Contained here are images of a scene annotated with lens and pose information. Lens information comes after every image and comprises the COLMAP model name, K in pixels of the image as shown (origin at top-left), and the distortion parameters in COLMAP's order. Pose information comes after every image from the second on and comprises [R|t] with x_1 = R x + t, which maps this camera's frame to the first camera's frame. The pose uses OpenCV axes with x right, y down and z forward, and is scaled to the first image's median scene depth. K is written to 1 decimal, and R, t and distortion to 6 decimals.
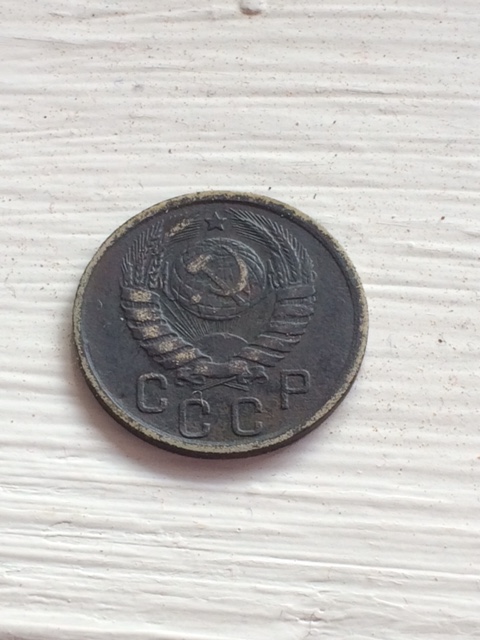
lens RADIAL K [[1634.2, 0, 239.9], [0, 1634.2, 323.5], [0, 0, 1]] dist [0.066867, 0.000000]
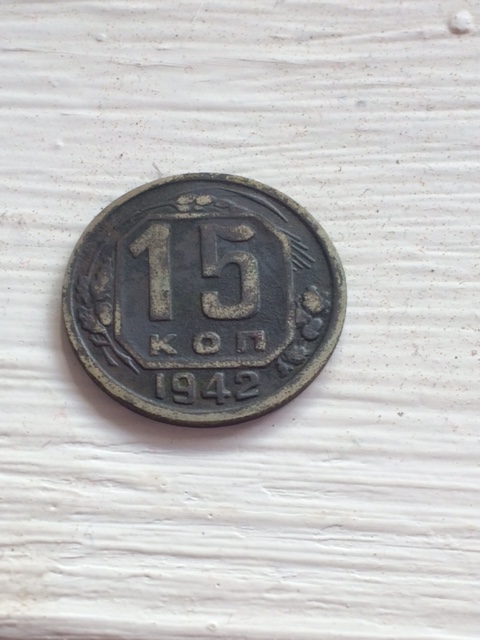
lens RADIAL K [[1124.9, 0, 240.1], [0, 1124.9, 315.1], [0, 0, 1]] dist [0.058991, 0.000000]
pose [[0.999461, -0.019299, 0.026573, -0.164990], [0.019211, 0.999809, 0.003548, -0.011296], [-0.026636, -0.003036, 0.999641, 0.276097]]
